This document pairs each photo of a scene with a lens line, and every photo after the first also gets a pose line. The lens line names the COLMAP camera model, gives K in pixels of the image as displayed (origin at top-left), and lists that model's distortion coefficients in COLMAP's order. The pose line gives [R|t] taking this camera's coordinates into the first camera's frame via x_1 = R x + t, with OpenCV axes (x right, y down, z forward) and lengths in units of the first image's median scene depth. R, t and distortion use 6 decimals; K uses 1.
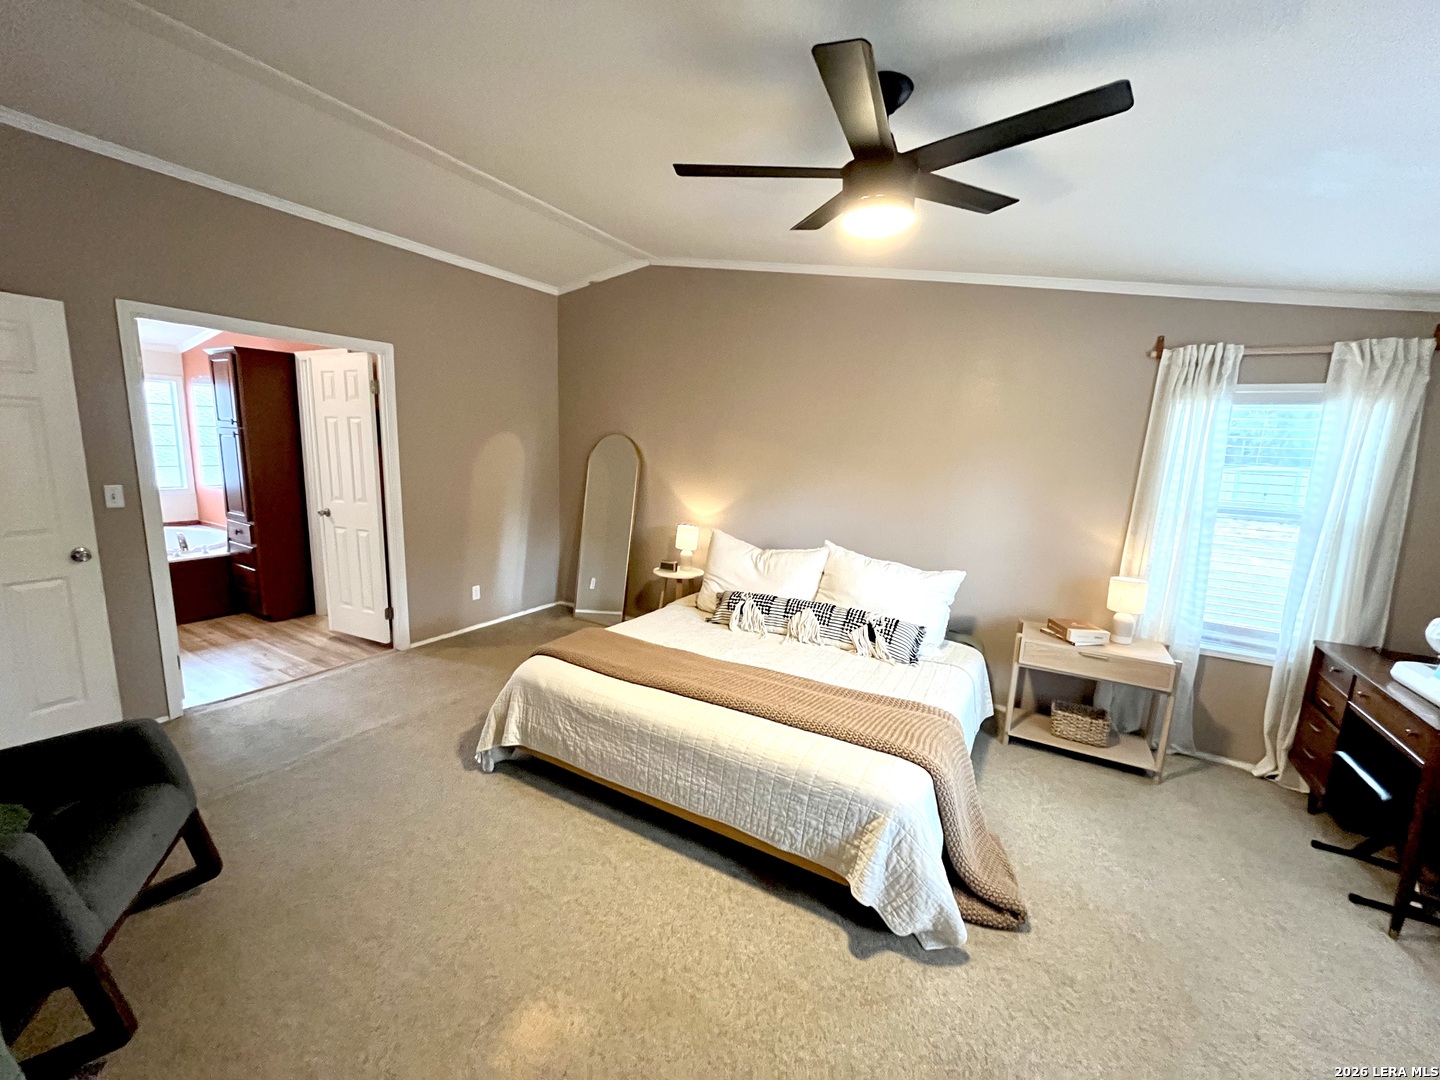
lens RADIAL K [[580.2, 0, 714.2], [0, 580.2, 541.8], [0, 0, 1]] dist [-0.007851, -0.000218]
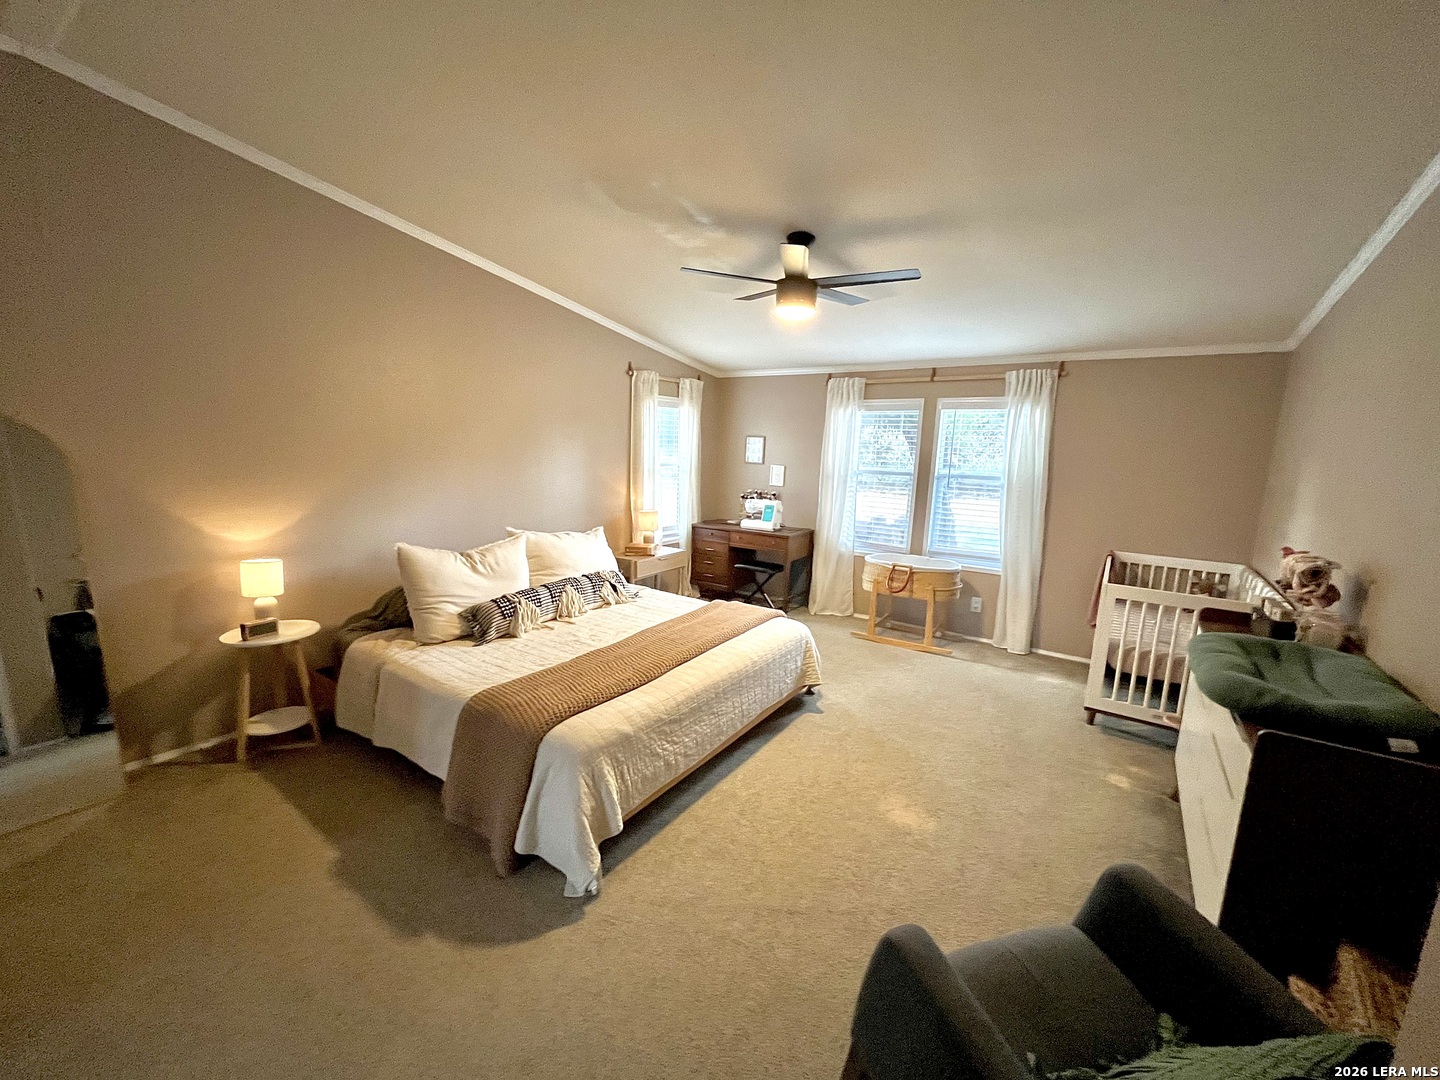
lens RADIAL K [[580.2, 0, 715.5], [0, 580.2, 537.0], [0, 0, 1]] dist [-0.007851, -0.000218]
pose [[0.082706, -0.198125, 0.976681, -1.009528], [0.144917, 0.972013, 0.184906, -0.158521], [-0.985981, 0.126245, 0.109103, 0.711982]]
